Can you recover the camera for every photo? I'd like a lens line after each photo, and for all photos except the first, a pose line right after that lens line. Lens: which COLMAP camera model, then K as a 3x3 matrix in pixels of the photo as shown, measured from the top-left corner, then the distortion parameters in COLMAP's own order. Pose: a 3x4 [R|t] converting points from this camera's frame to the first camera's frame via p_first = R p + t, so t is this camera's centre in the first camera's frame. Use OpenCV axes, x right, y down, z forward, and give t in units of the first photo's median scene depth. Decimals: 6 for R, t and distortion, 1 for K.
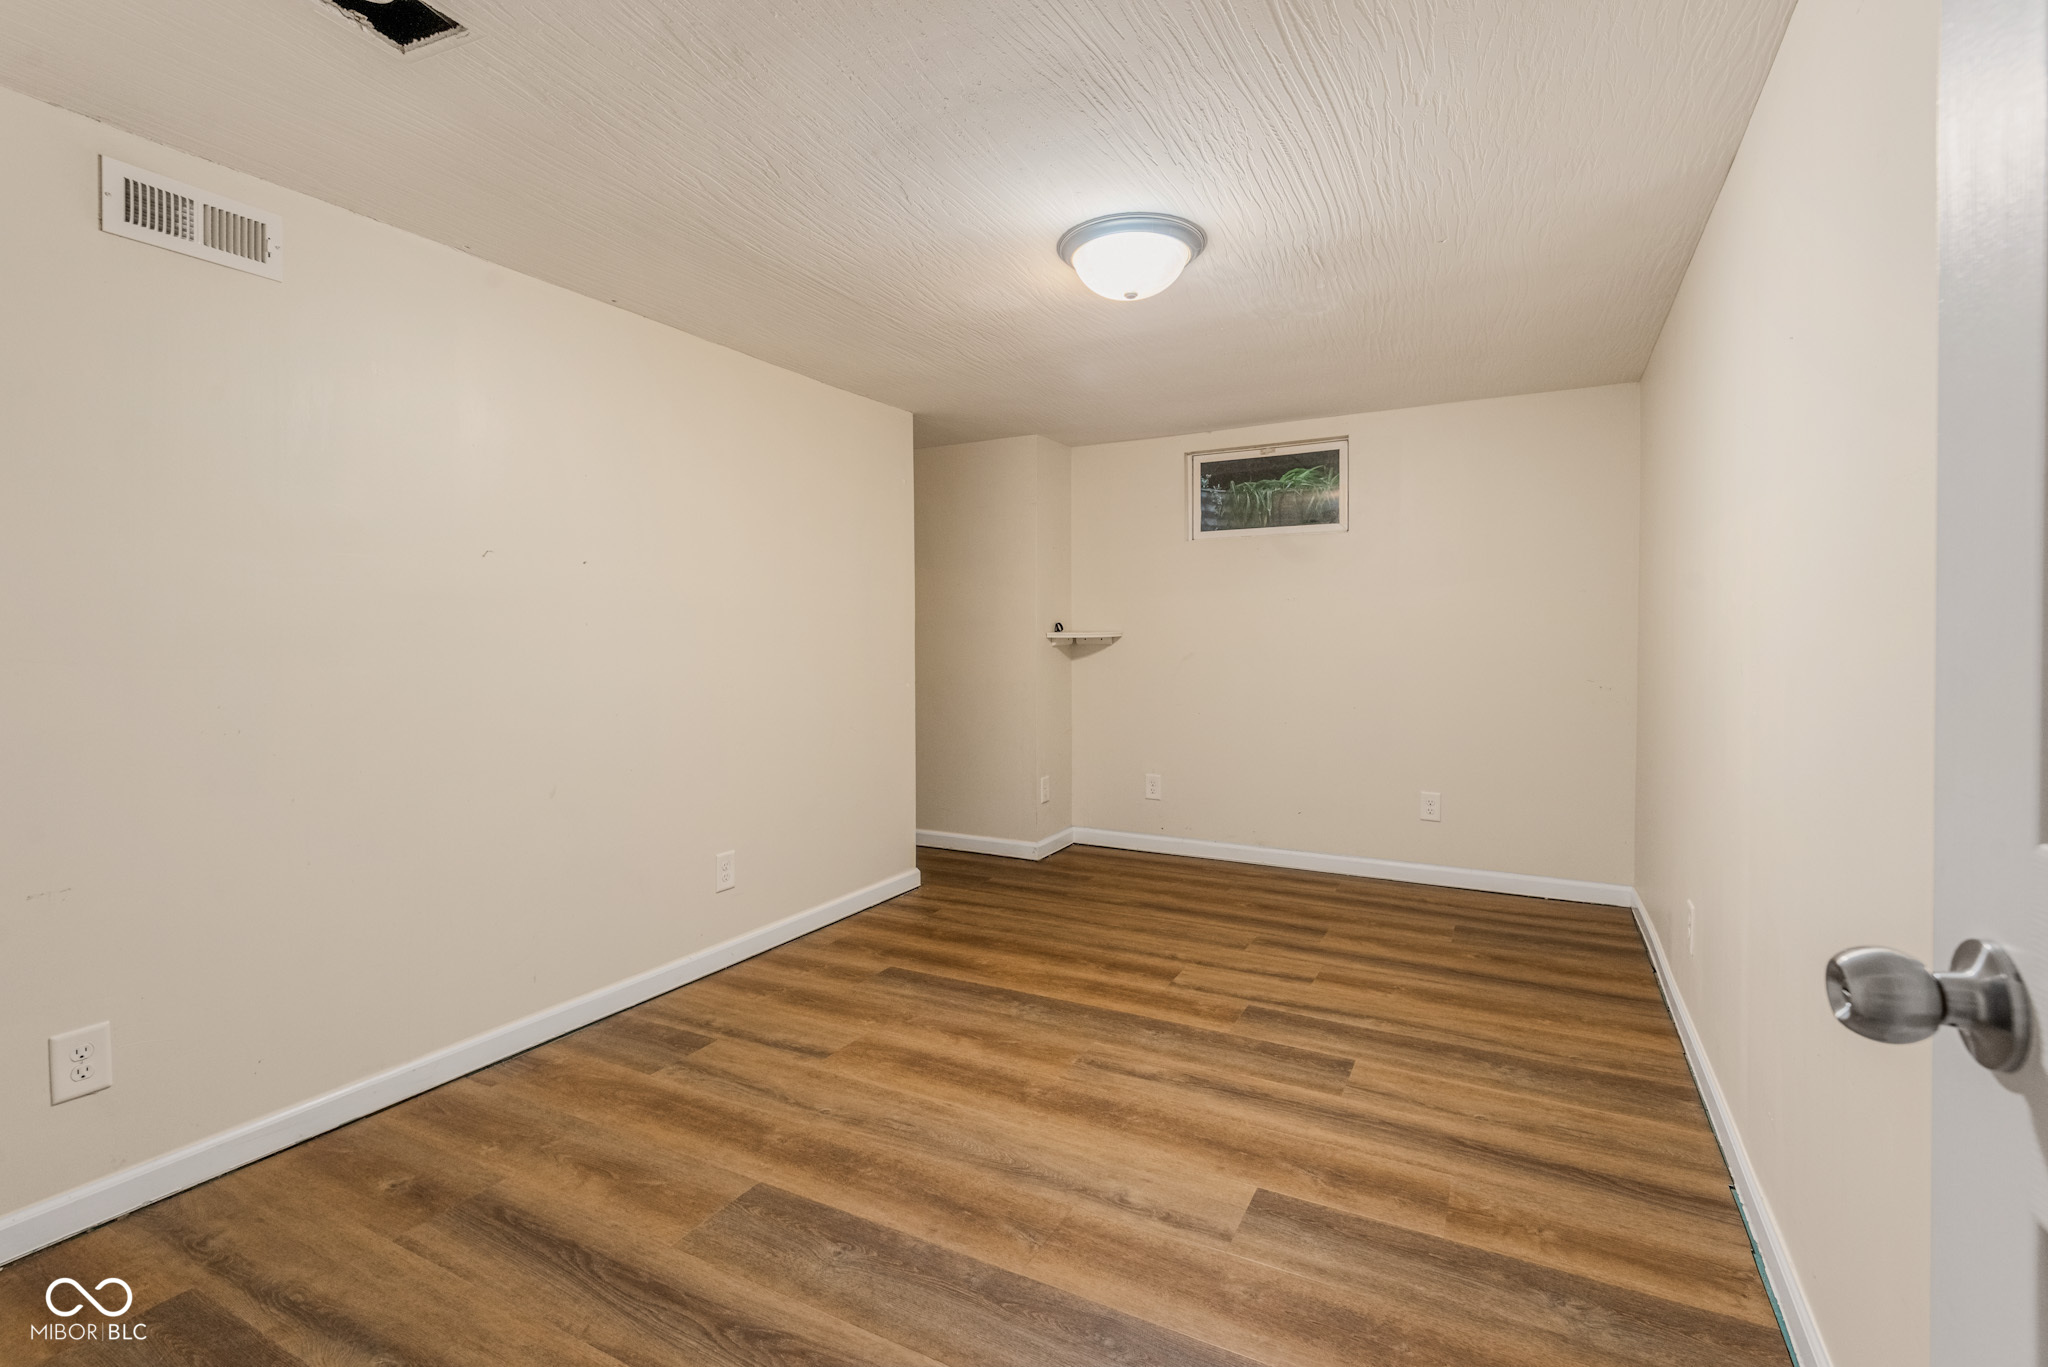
lens RADIAL K [[956.7, 0, 1016.0], [0, 956.7, 643.8], [0, 0, 1]] dist [0.038434, -0.022735]
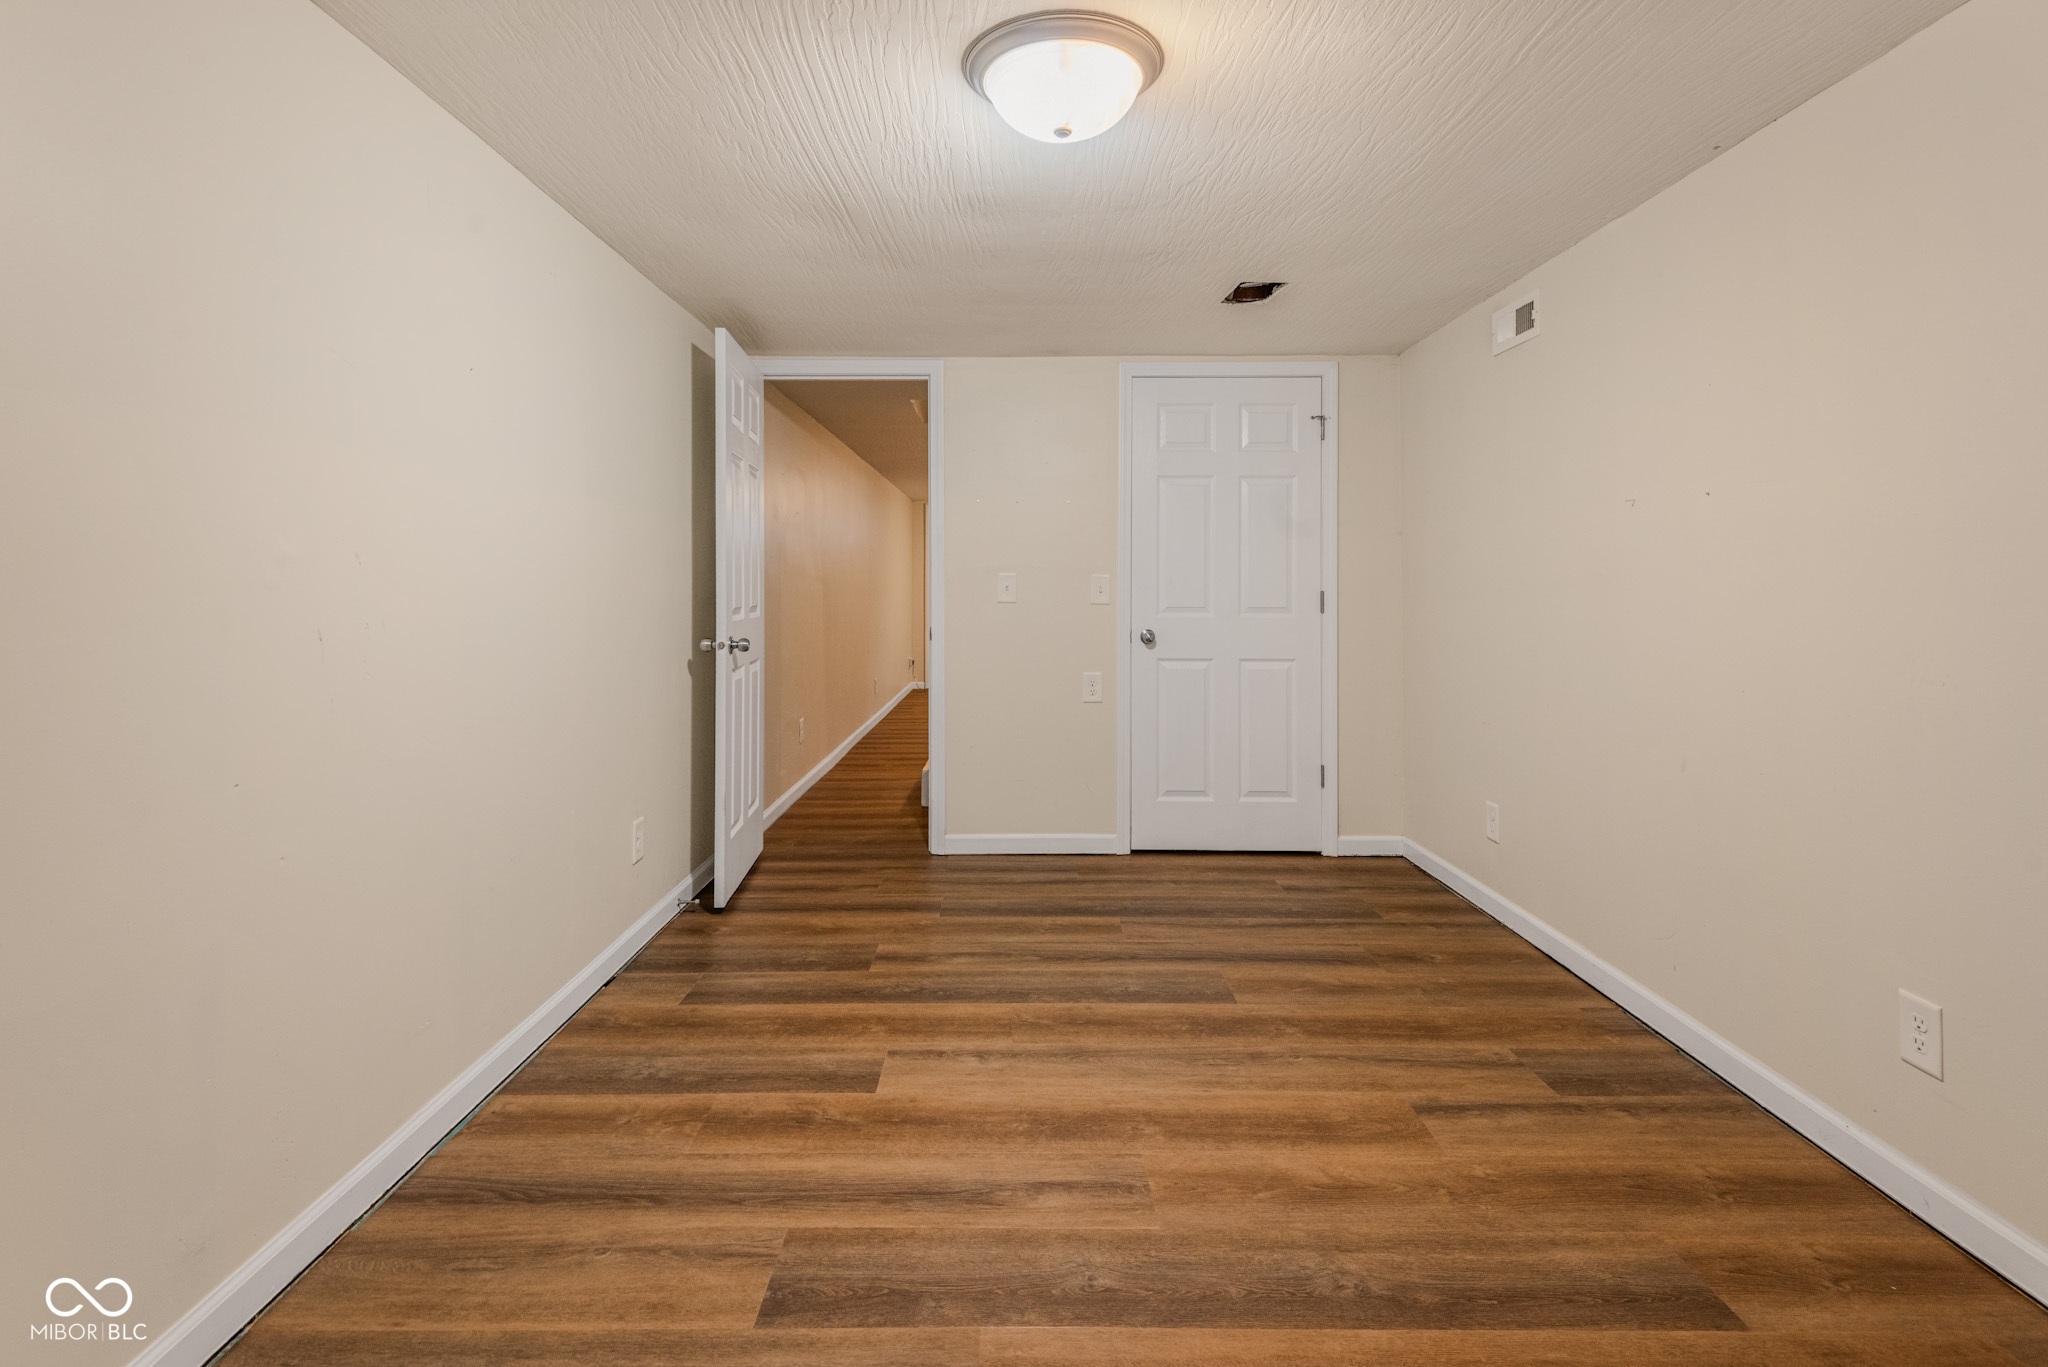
lens RADIAL K [[956.7, 0, 1016.0], [0, 956.7, 643.8], [0, 0, 1]] dist [0.038434, -0.022735]
pose [[-0.879366, 0.033899, -0.474938, 0.527418], [0.002114, 0.997731, 0.067300, -0.015155], [0.476142, 0.058177, -0.877442, 1.730241]]
